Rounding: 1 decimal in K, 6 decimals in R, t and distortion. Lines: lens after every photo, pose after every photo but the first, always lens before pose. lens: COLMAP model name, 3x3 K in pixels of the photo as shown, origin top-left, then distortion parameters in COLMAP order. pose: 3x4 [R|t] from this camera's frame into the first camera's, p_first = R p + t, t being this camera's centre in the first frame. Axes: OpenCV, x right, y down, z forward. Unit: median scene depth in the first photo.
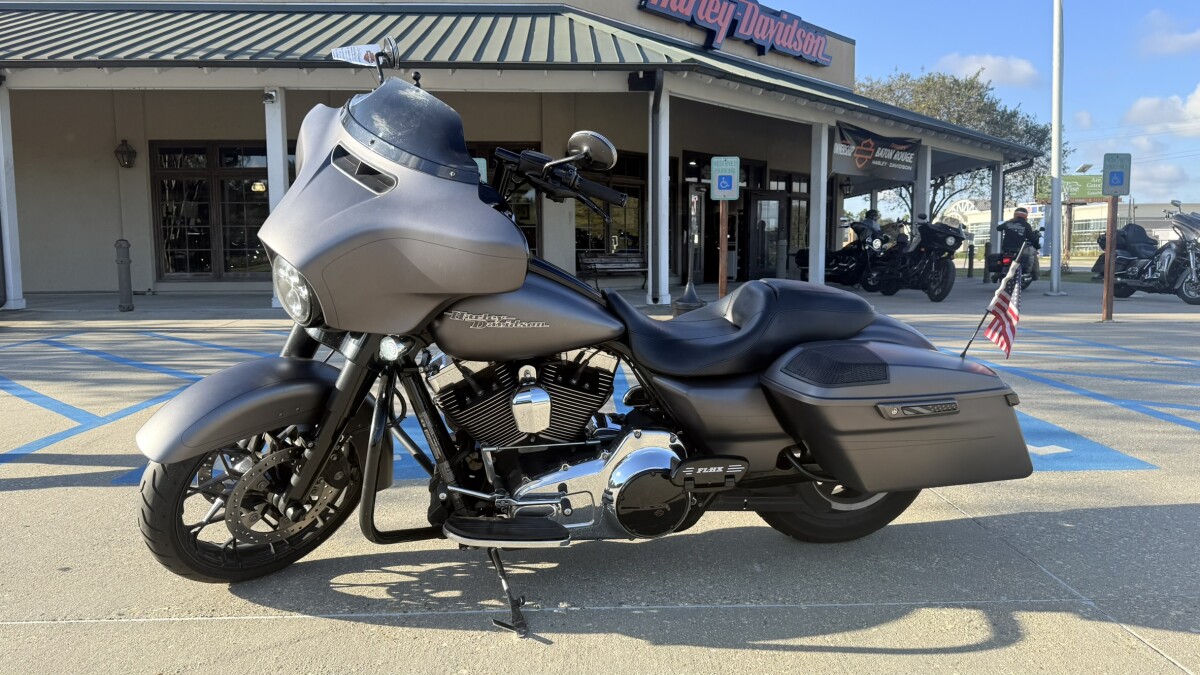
lens RADIAL K [[847.1, 0, 600.0], [0, 847.1, 337.5], [0, 0, 1]] dist [0.041902, -0.073980]
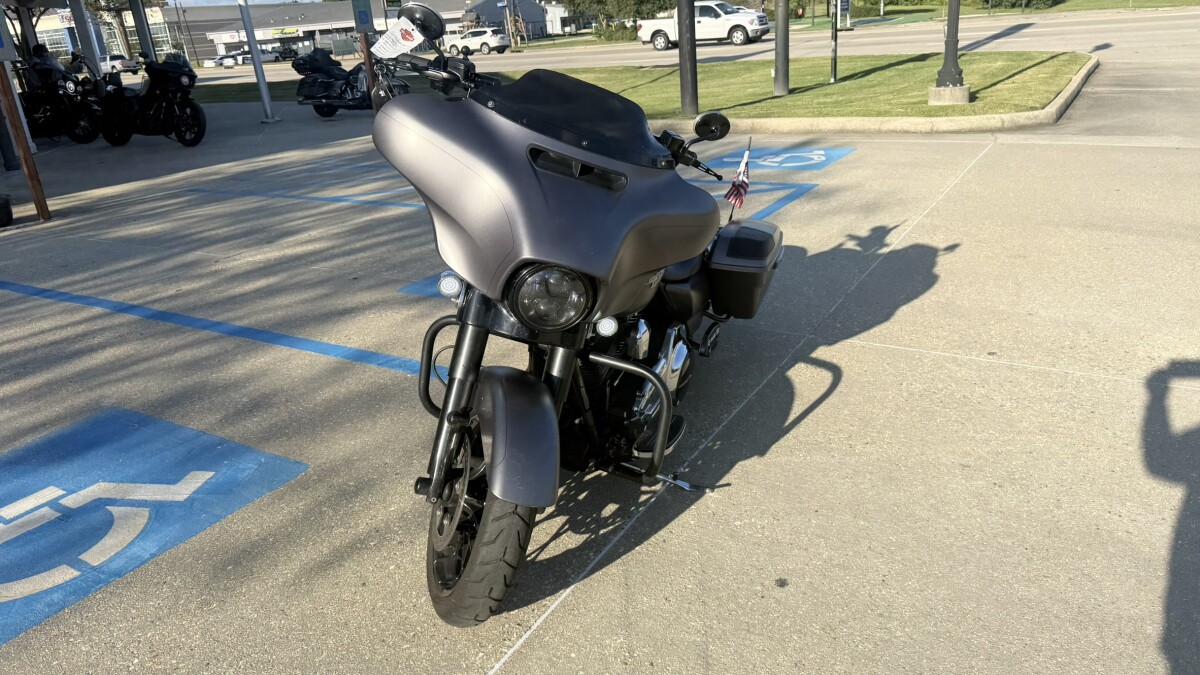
lens RADIAL K [[847.1, 0, 600.0], [0, 847.1, 337.5], [0, 0, 1]] dist [0.041902, -0.073980]
pose [[0.535838, -0.325512, 0.779050, -0.385264], [0.150406, 0.944737, 0.291290, -0.101780], [-0.830816, -0.038910, 0.555185, 0.134711]]
